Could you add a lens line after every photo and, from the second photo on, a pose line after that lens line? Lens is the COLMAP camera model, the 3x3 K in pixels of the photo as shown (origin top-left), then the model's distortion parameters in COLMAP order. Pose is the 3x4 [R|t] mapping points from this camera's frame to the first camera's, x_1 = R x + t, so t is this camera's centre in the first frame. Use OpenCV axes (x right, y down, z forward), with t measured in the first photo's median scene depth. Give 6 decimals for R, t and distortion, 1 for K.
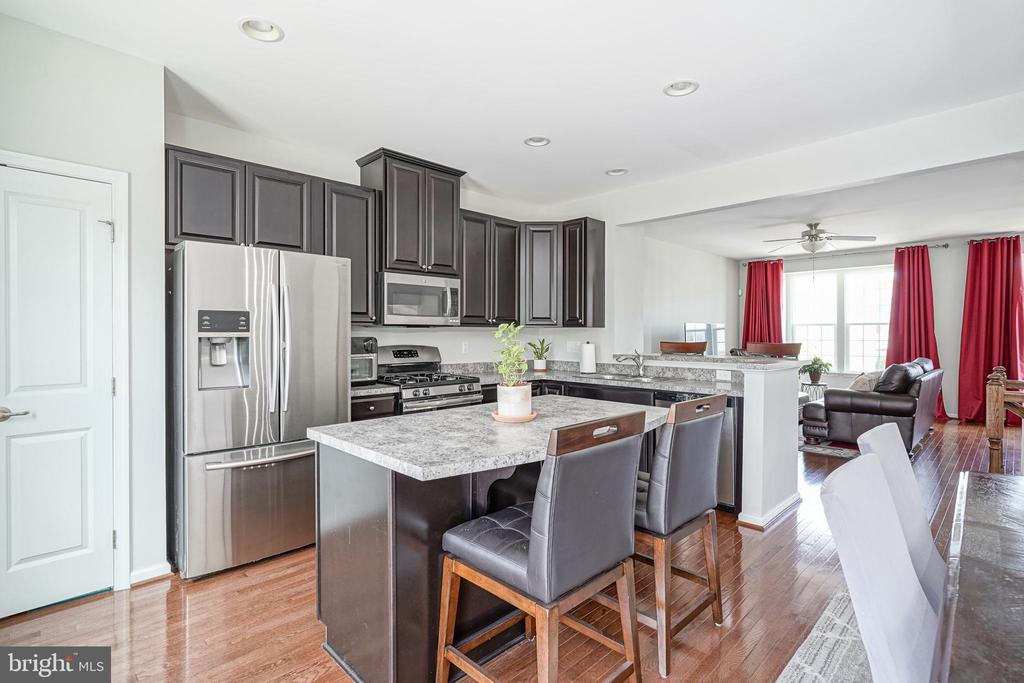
lens RADIAL K [[509.2, 0, 512.5], [0, 509.2, 344.5], [0, 0, 1]] dist [-0.004199, 0.001325]
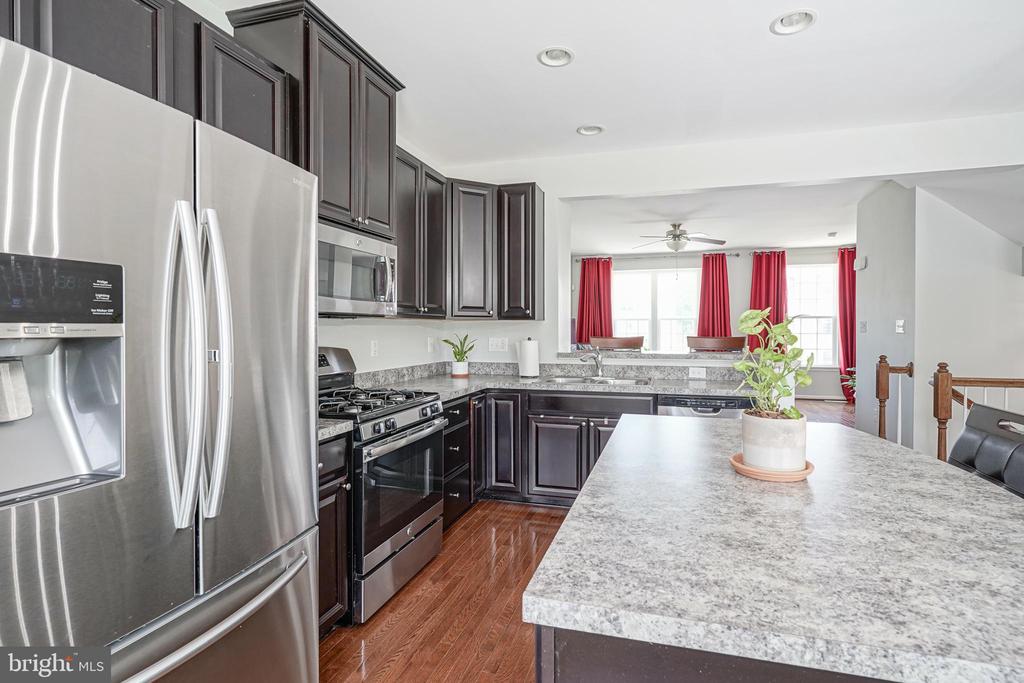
lens RADIAL K [[504.4, 0, 536.0], [0, 504.4, 334.5], [0, 0, 1]] dist [-0.000054, 0.001161]
pose [[0.863880, -0.007833, 0.503636, -0.262534], [0.012249, 0.999910, -0.005459, -0.006442], [-0.503548, 0.010885, 0.863899, 0.321971]]
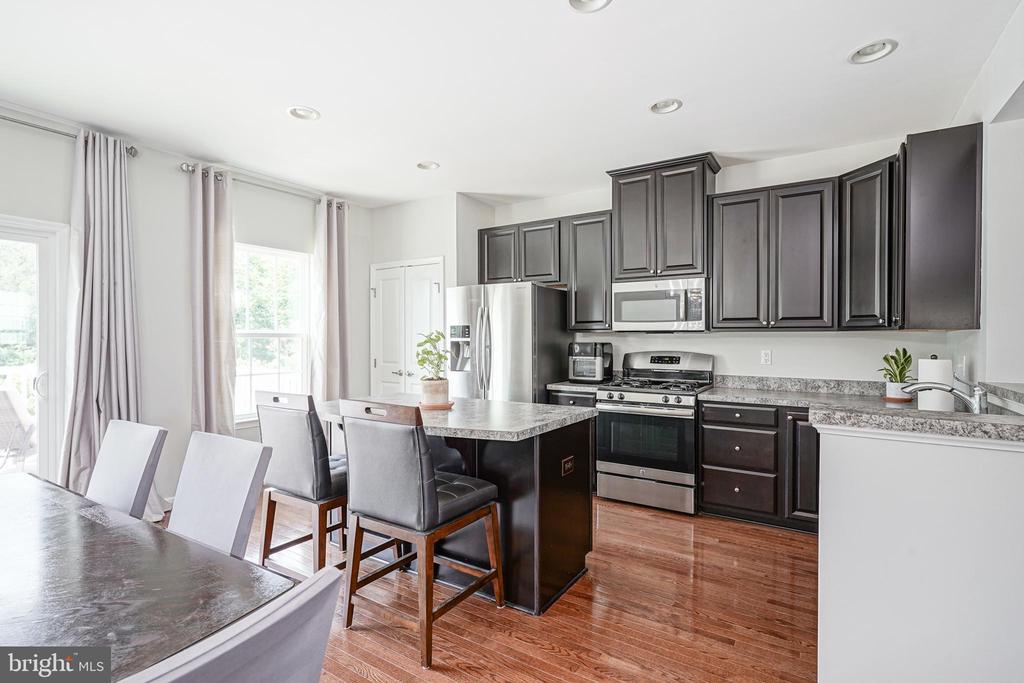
lens RADIAL K [[509.2, 0, 512.5], [0, 509.2, 344.5], [0, 0, 1]] dist [-0.004199, 0.001325]
pose [[0.219782, 0.011662, -0.975479, 0.641209], [-0.024798, 0.999672, 0.006364, -0.009931], [0.975234, 0.022791, 0.220000, 0.459630]]
